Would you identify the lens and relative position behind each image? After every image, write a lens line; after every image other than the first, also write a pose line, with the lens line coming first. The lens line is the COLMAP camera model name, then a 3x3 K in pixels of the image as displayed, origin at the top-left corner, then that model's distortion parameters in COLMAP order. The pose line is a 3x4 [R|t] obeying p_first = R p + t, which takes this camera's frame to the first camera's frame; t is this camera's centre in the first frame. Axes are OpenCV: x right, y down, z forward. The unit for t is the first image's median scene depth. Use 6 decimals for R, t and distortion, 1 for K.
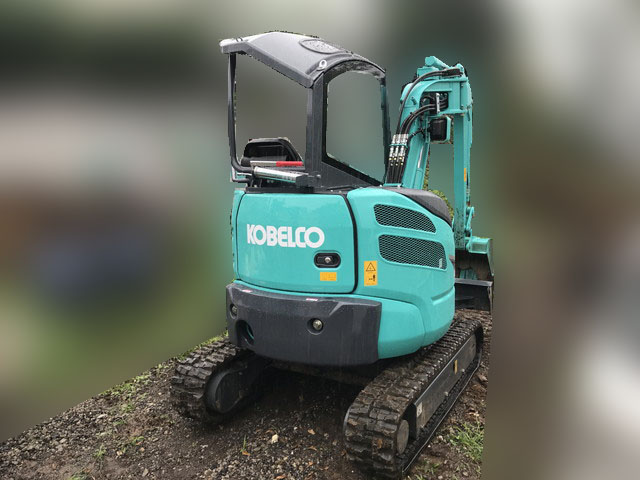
lens RADIAL K [[533.3, 0, 324.3], [0, 533.3, 235.8], [0, 0, 1]] dist [0.025509, -0.023199]
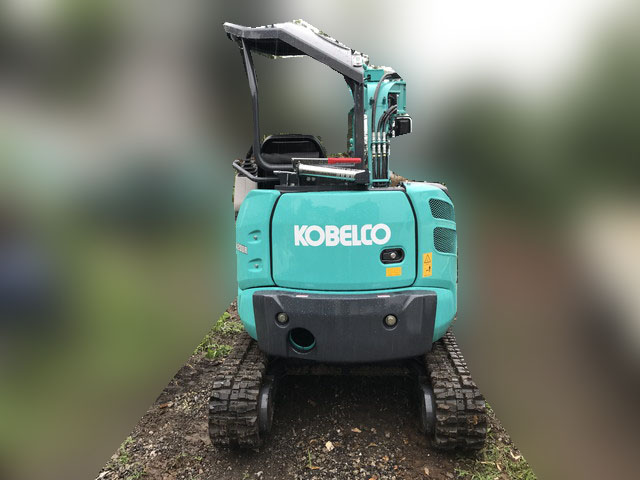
lens RADIAL K [[533.3, 0, 325.5], [0, 533.3, 237.4], [0, 0, 1]] dist [0.025509, -0.023199]
pose [[0.891307, -0.067538, 0.448343, -0.539046], [0.064302, 0.997678, 0.022457, -0.019032], [-0.448818, 0.008813, 0.893580, 0.145829]]
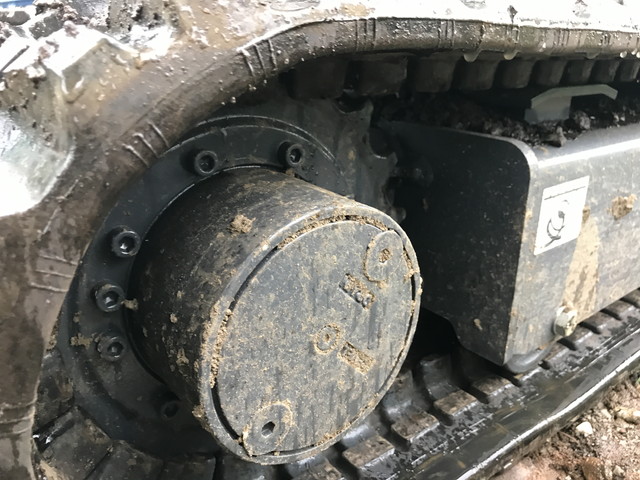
lens RADIAL K [[533.3, 0, 321.0], [0, 533.3, 241.2], [0, 0, 1]] dist [0.025509, -0.023199]
pose [[0.923539, 0.170032, -0.343752, 0.167569], [-0.091655, 0.968226, 0.232675, 0.301726], [0.372392, -0.183378, 0.909779, 0.824693]]
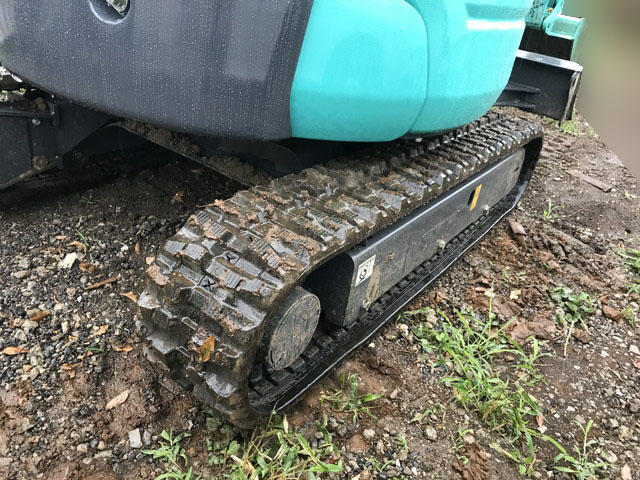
lens RADIAL K [[533.3, 0, 314.4], [0, 533.3, 233.9], [0, 0, 1]] dist [0.025509, -0.023199]
pose [[0.979439, 0.199128, -0.032367, 0.145993], [-0.176908, 0.924865, 0.336642, 0.162178], [0.096970, -0.323994, 0.941076, 0.605524]]
